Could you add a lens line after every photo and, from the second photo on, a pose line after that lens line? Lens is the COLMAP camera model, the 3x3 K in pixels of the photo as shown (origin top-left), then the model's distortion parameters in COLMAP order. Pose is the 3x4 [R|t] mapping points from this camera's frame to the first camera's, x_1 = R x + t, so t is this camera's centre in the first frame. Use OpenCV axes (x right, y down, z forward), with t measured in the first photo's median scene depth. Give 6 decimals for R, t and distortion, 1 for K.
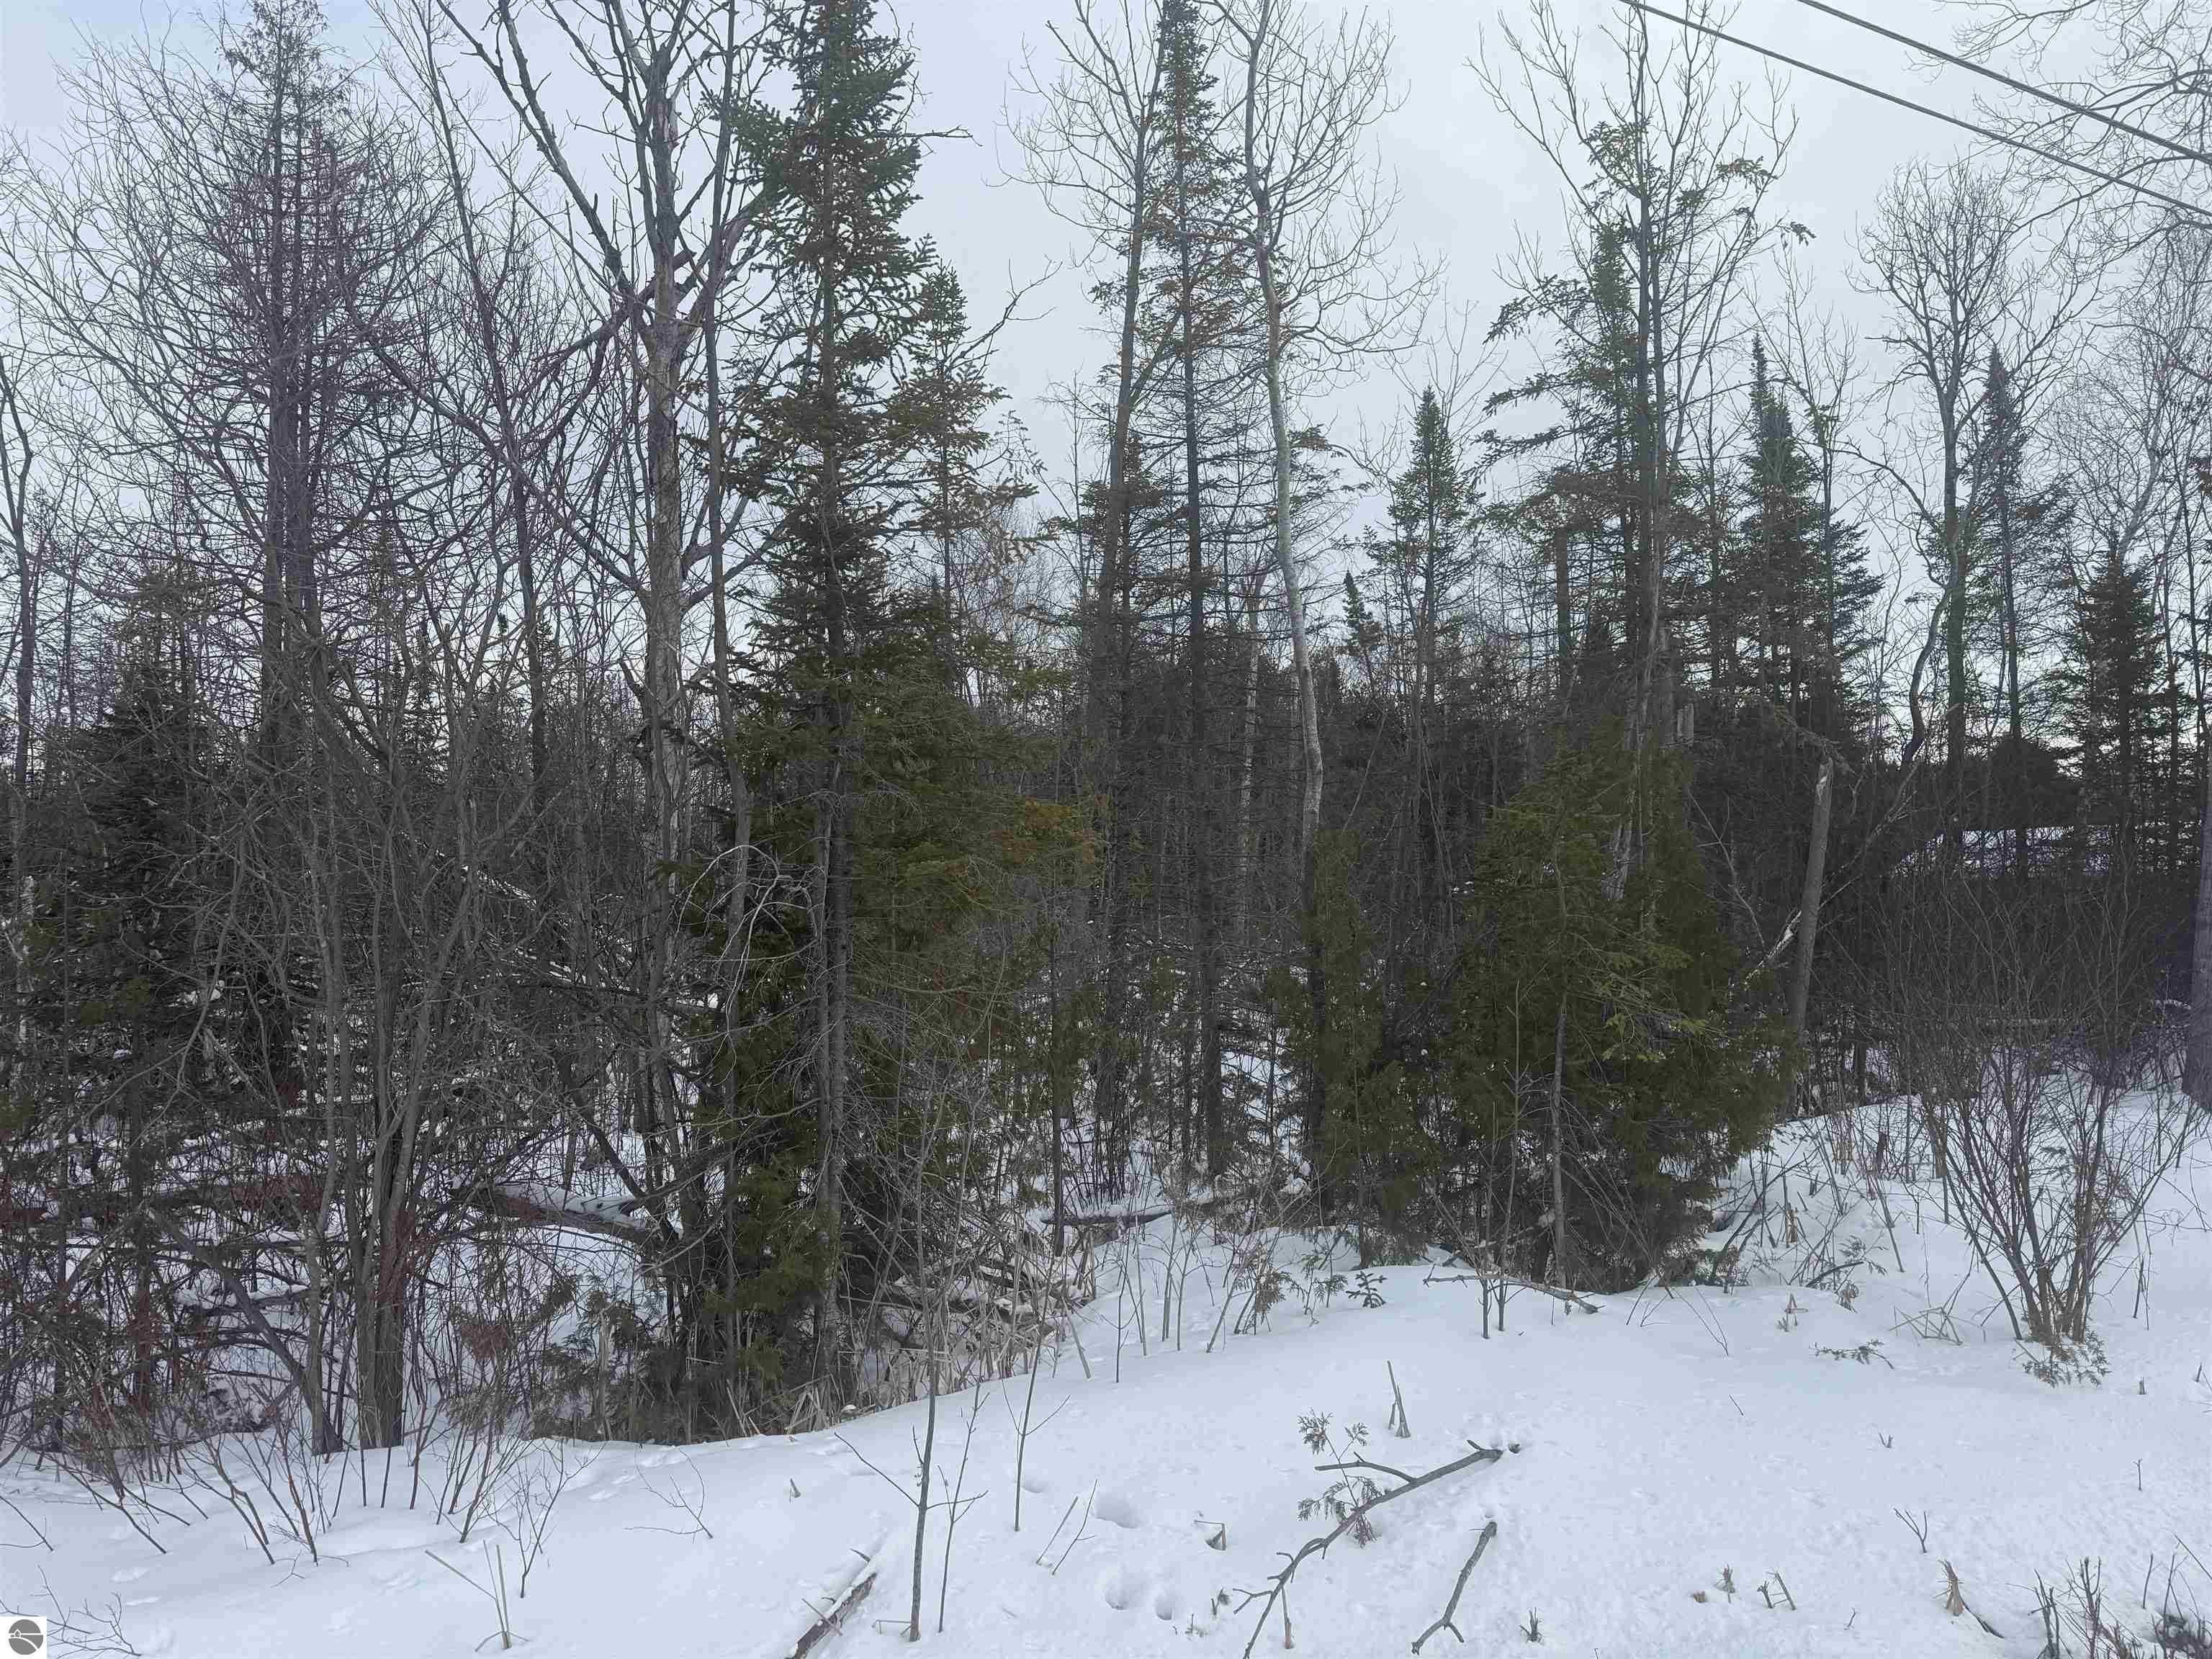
lens RADIAL K [[1531.0, 0, 1106.0], [0, 1531.0, 829.5], [0, 0, 1]] dist [-0.000571, -0.025598]
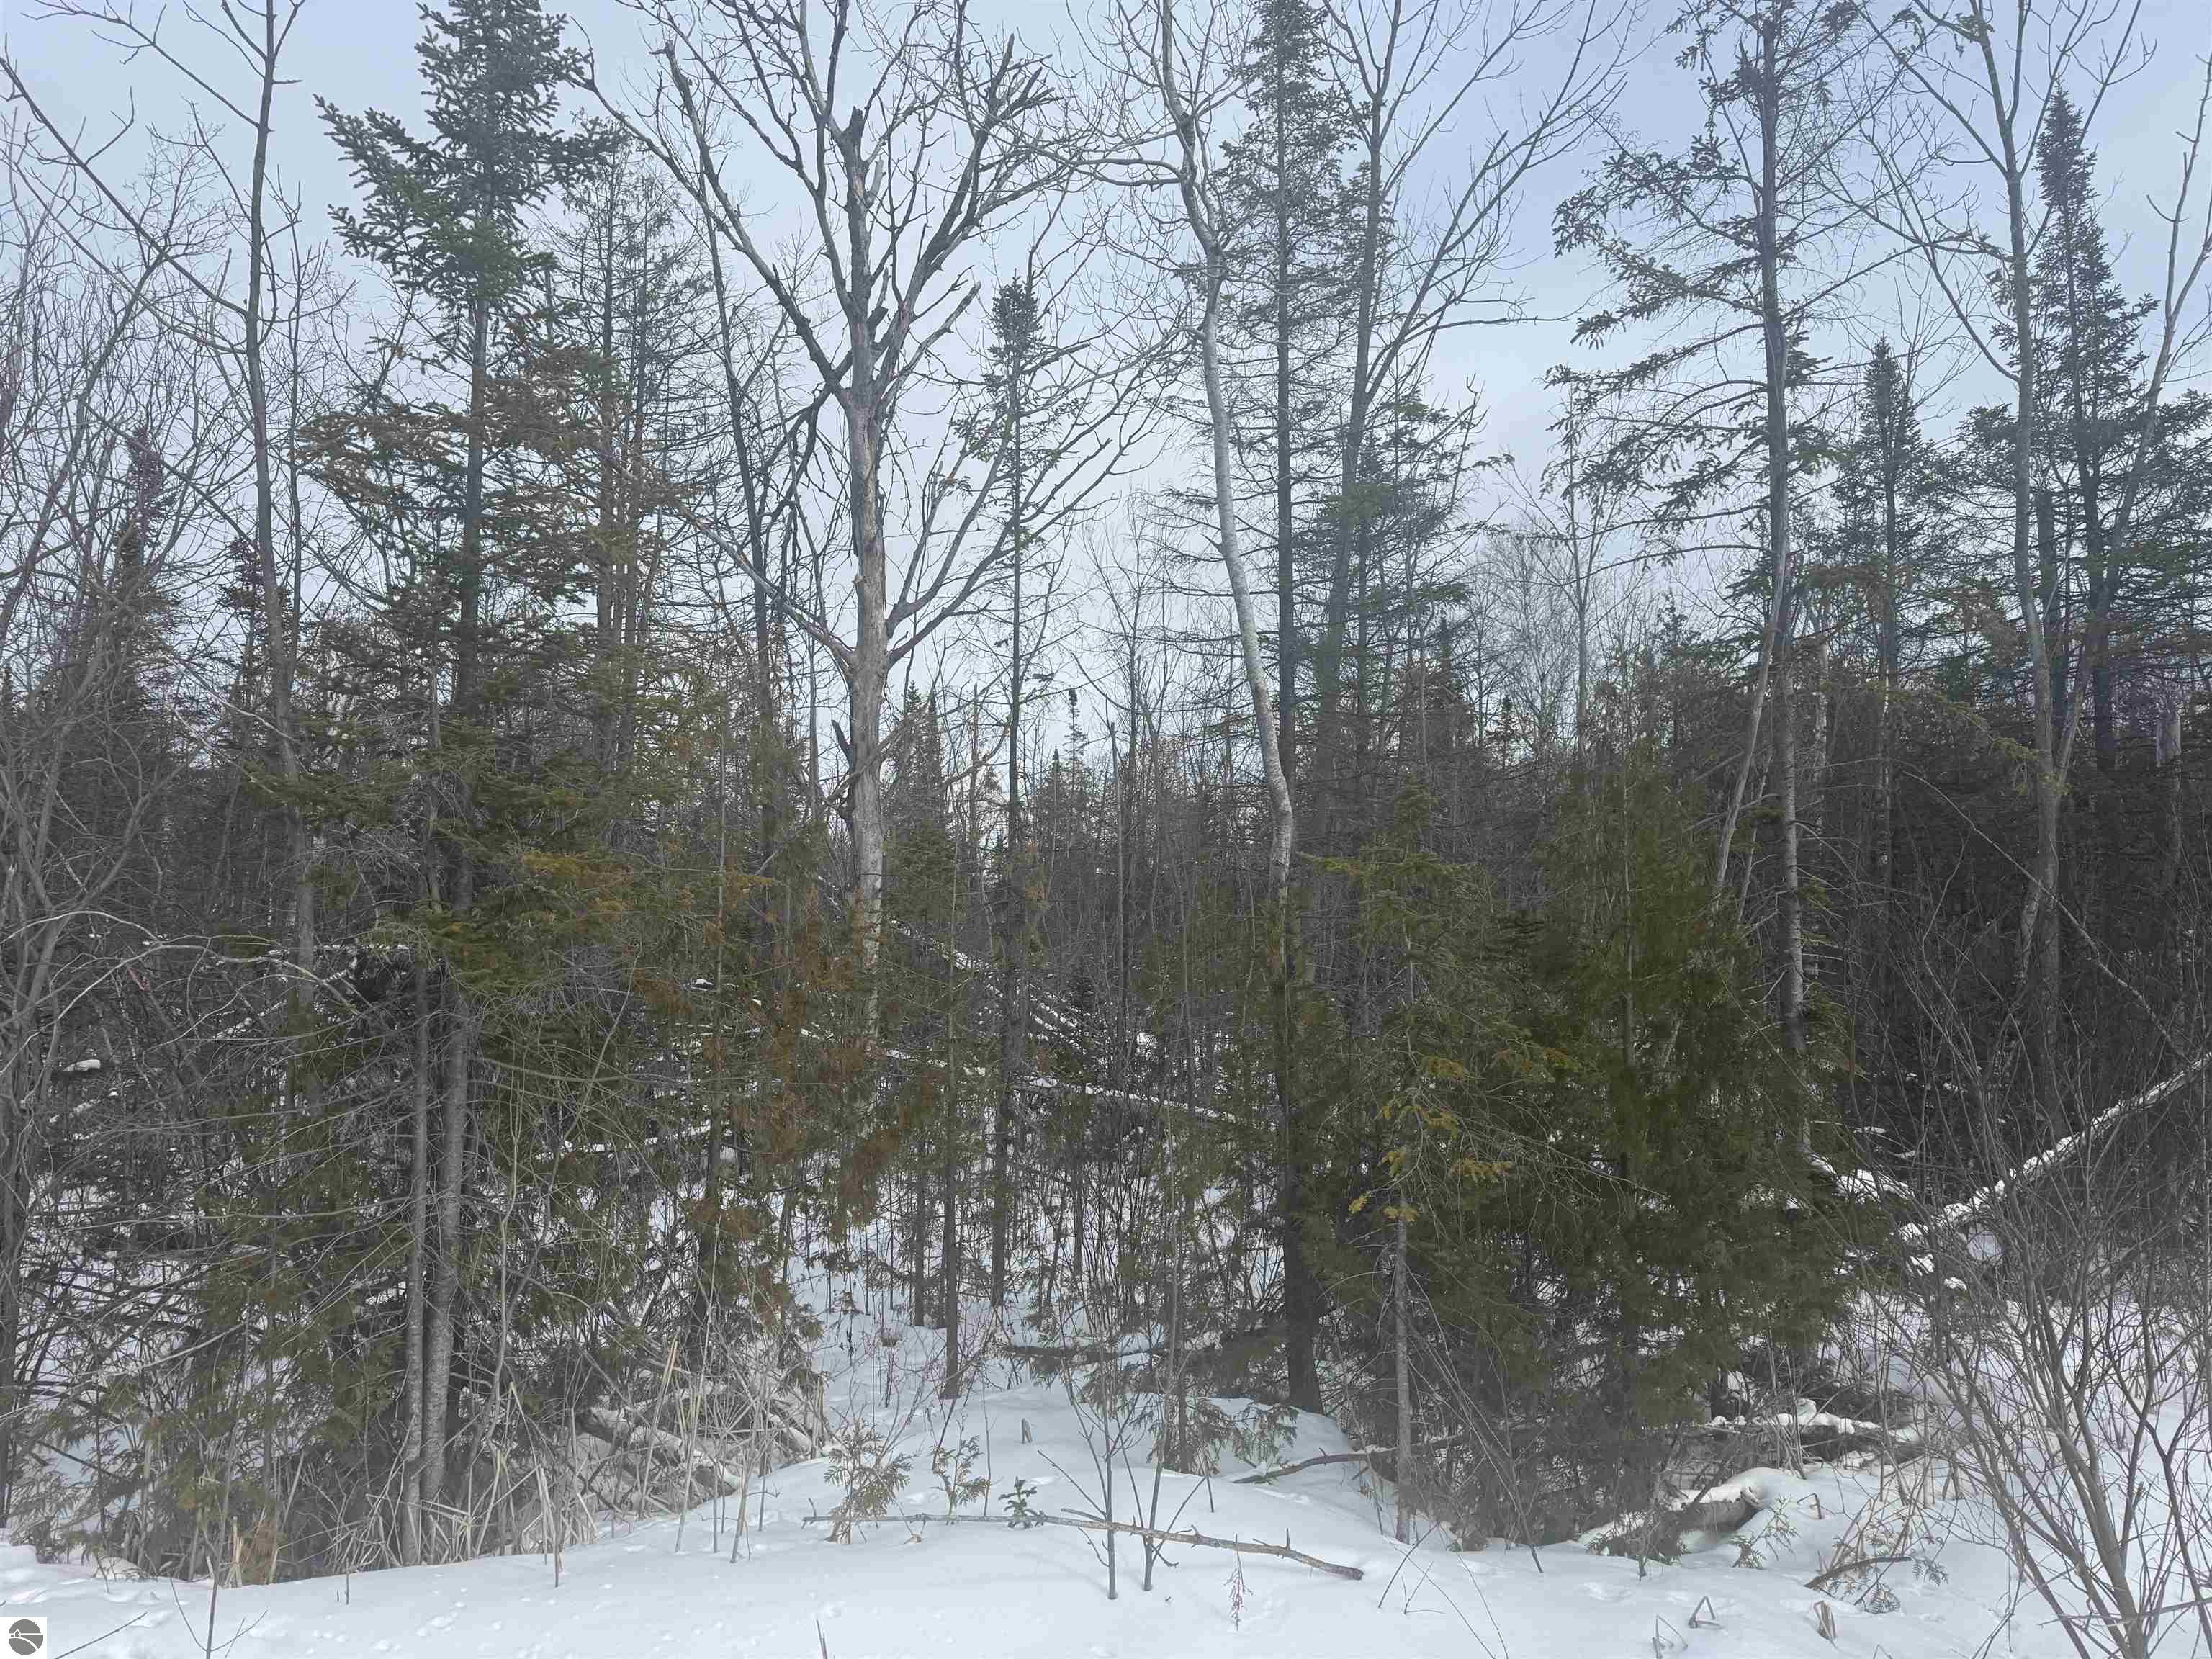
lens RADIAL K [[1537.0, 0, 1106.0], [0, 1537.0, 829.5], [0, 0, 1]] dist [0.002393, -0.019643]
pose [[0.928523, -0.032043, -0.369890, 0.270153], [0.020610, 0.999181, -0.034821, -0.003240], [0.370703, 0.024709, 0.928423, 0.167416]]
